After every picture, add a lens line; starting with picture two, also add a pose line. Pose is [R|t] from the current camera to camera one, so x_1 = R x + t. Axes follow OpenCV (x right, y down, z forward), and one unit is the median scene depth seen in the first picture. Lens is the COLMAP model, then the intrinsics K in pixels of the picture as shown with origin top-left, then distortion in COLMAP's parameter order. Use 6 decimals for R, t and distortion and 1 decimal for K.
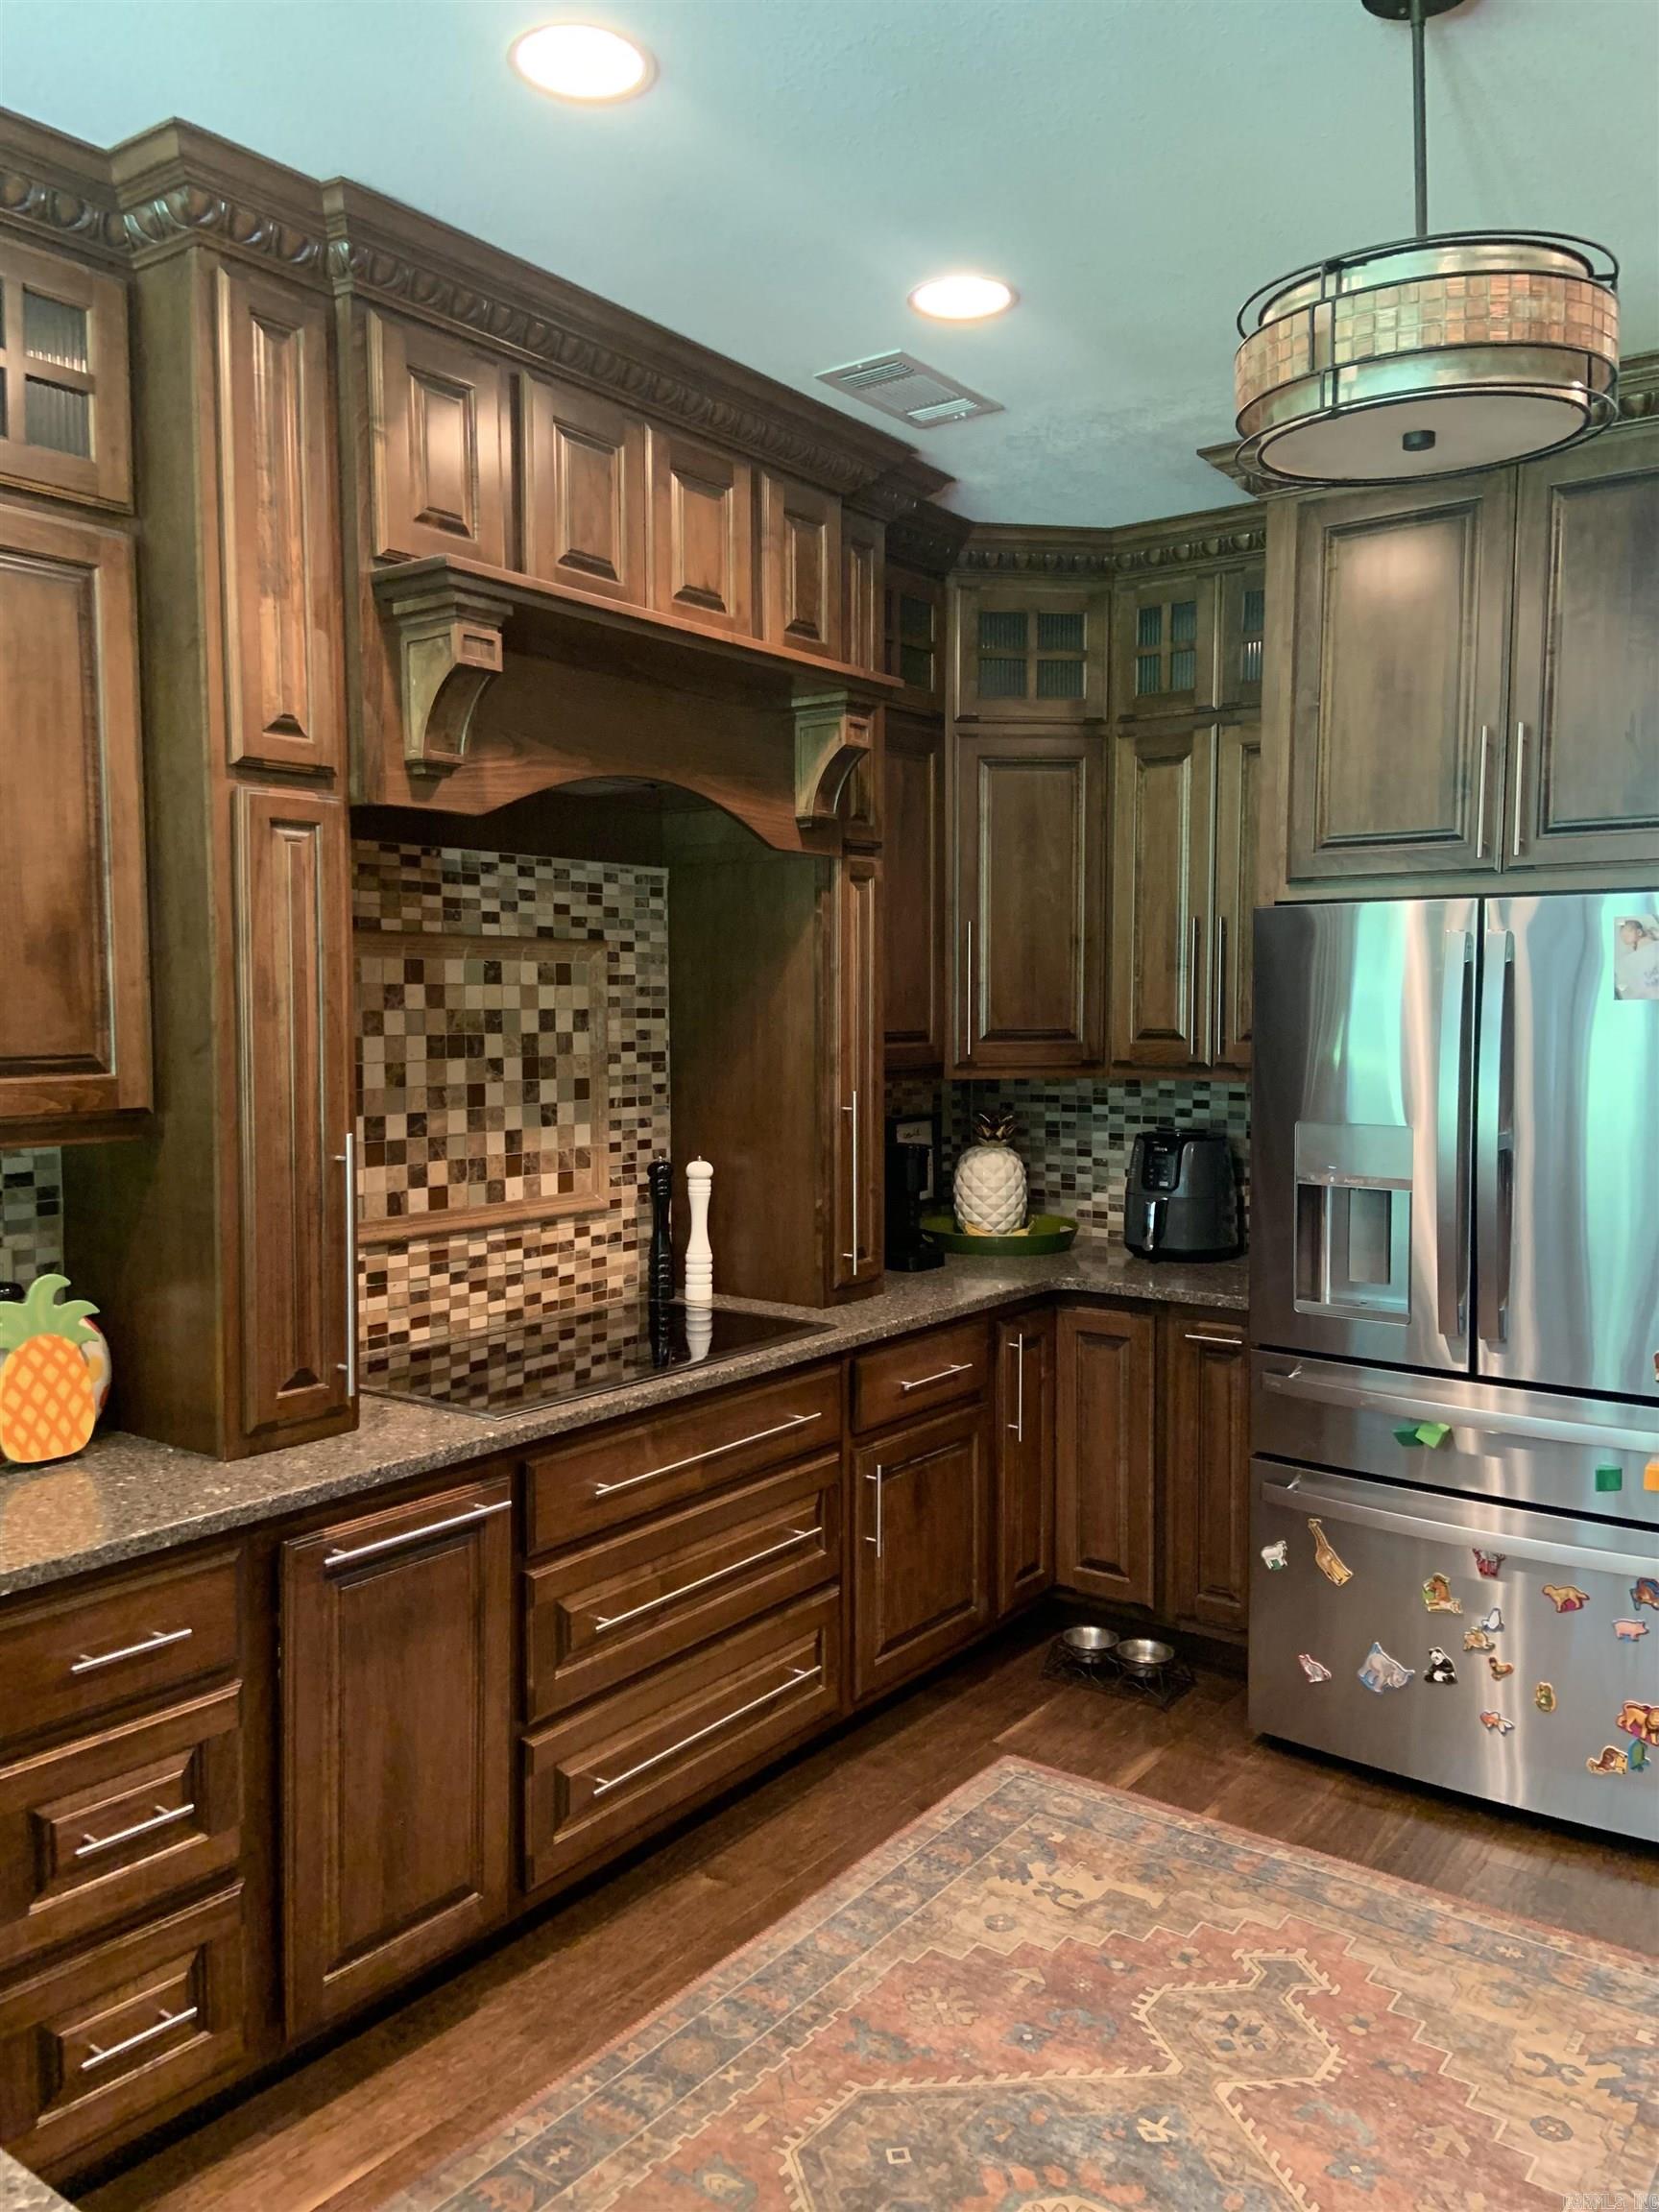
lens RADIAL K [[1703.8, 0, 830.0], [0, 1703.8, 1099.6], [0, 0, 1]] dist [0.126168, -0.148098]
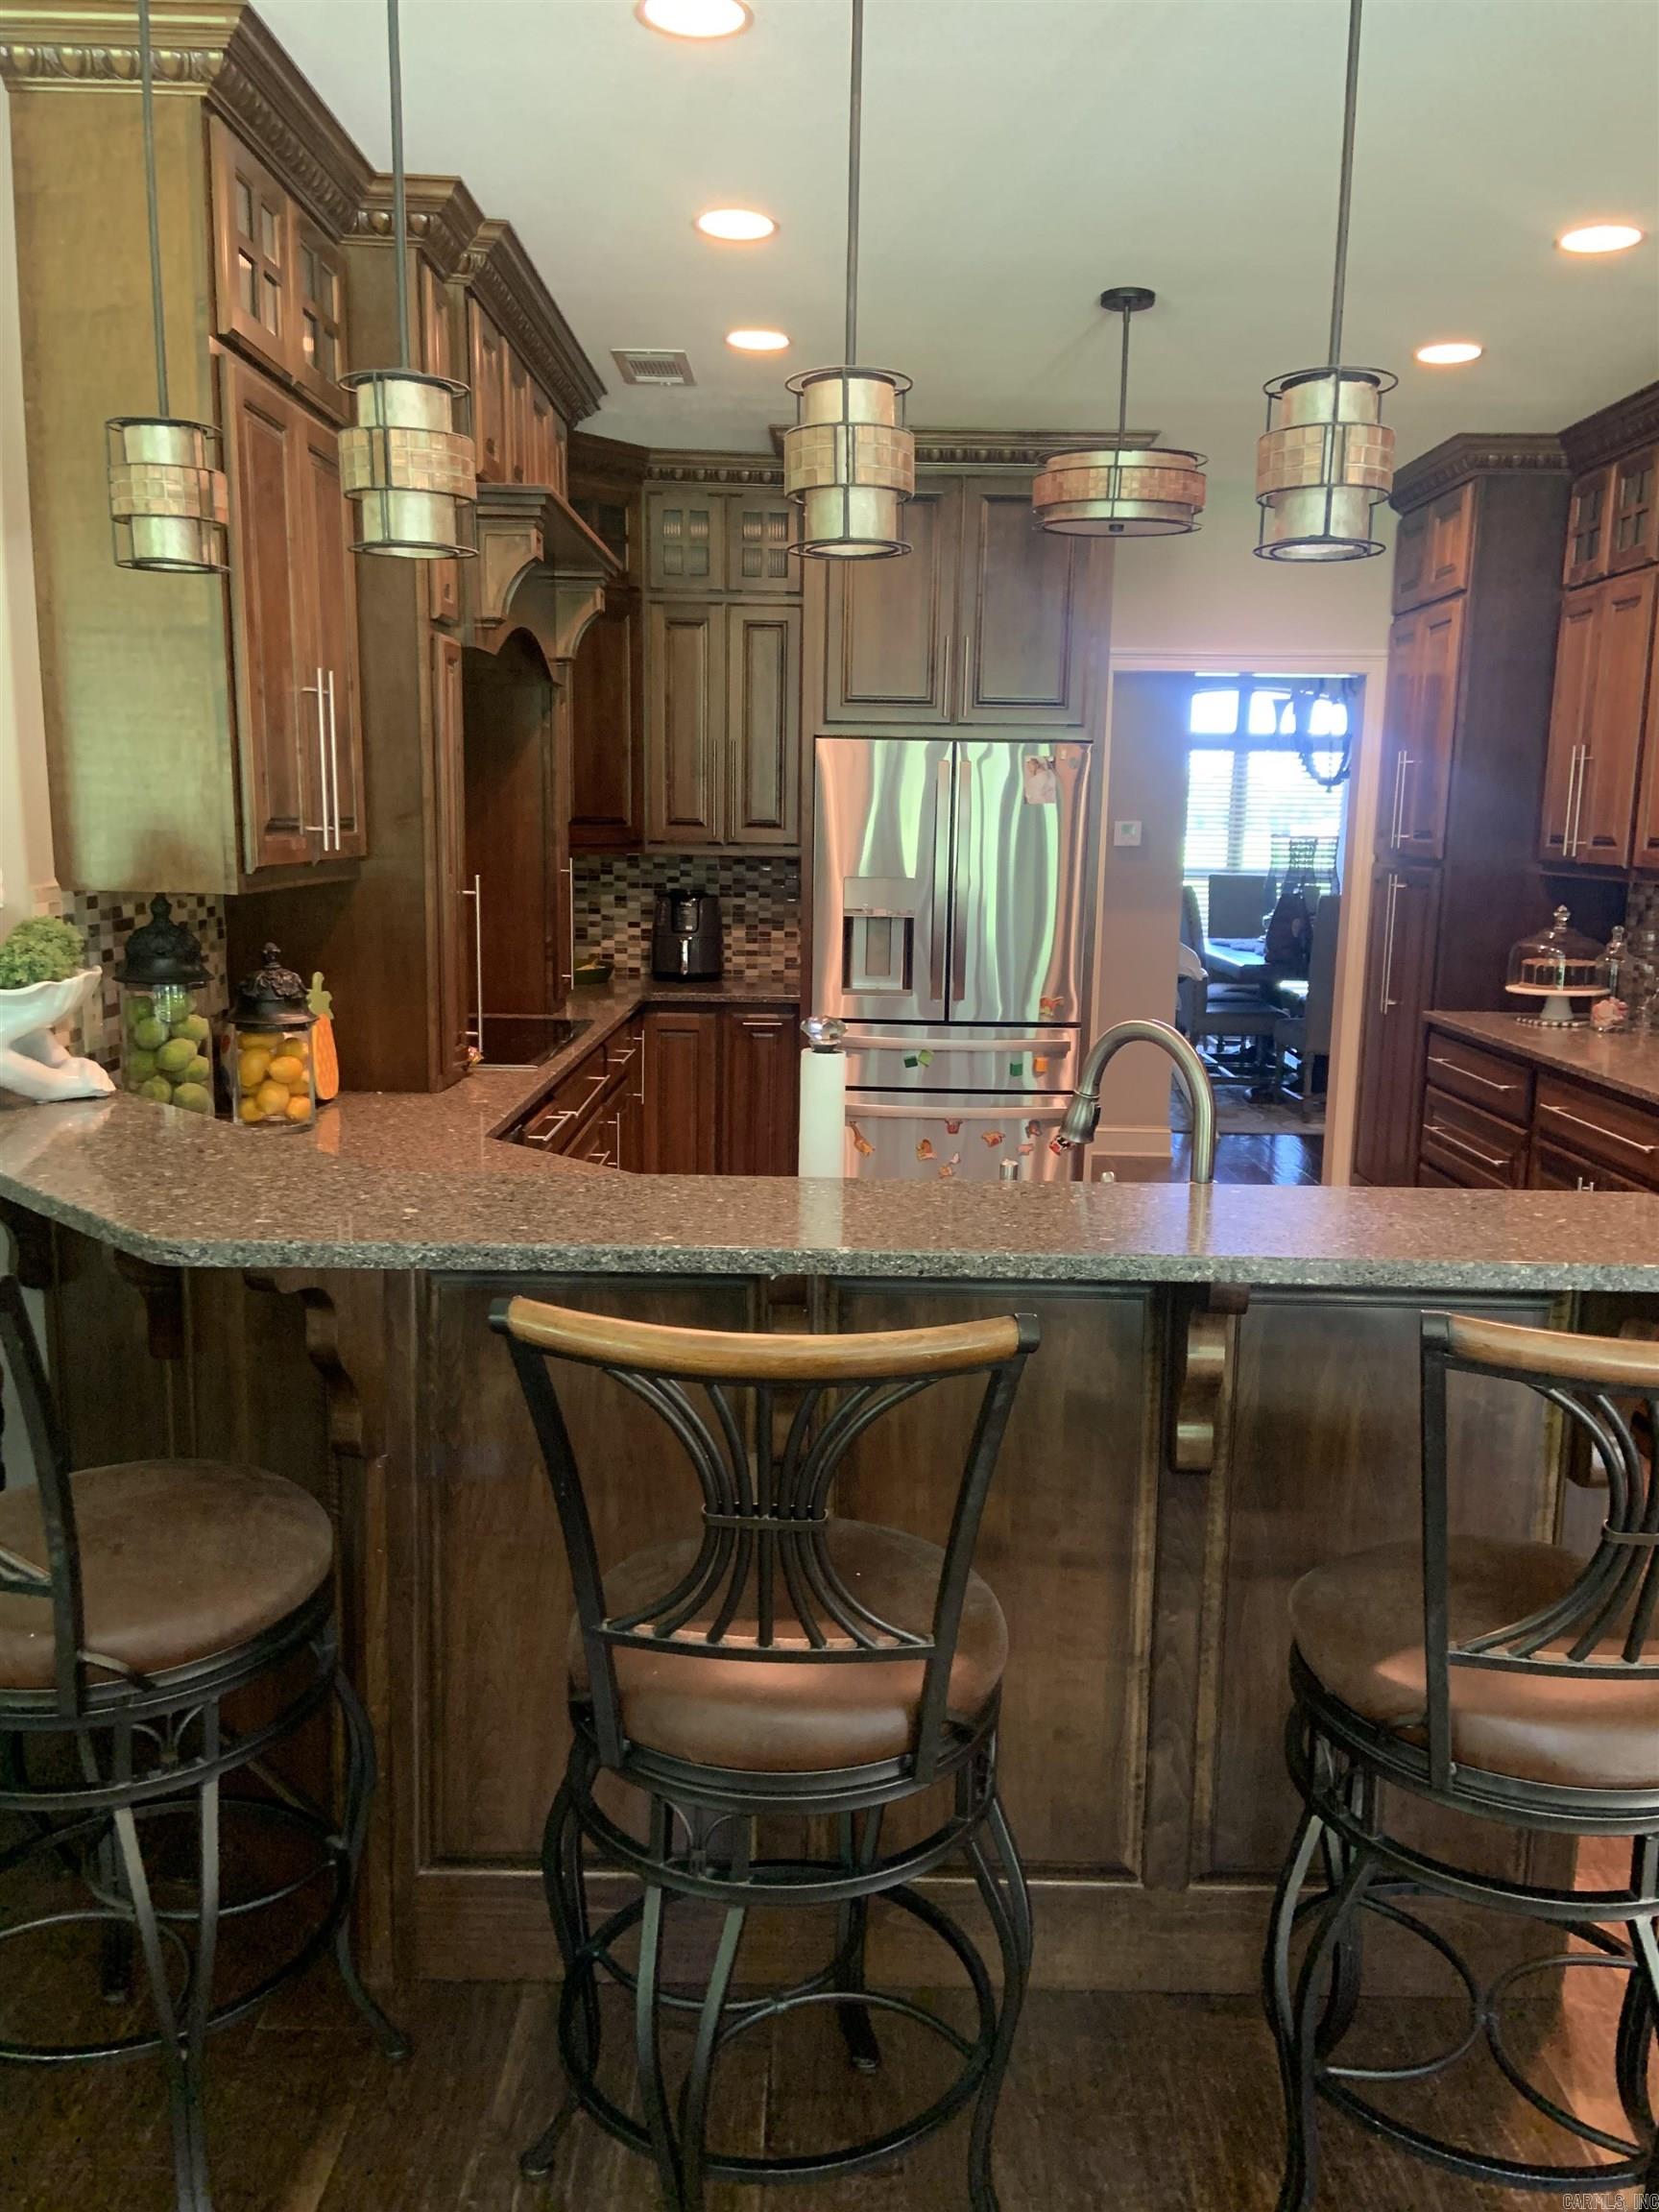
lens RADIAL K [[1703.8, 0, 878.8], [0, 1703.8, 1105.3], [0, 0, 1]] dist [0.126168, -0.148098]
pose [[0.790773, -0.087259, 0.605858, -0.739526], [0.017238, 0.992569, 0.120457, 0.035372], [-0.611867, -0.084811, 0.786400, -0.318935]]
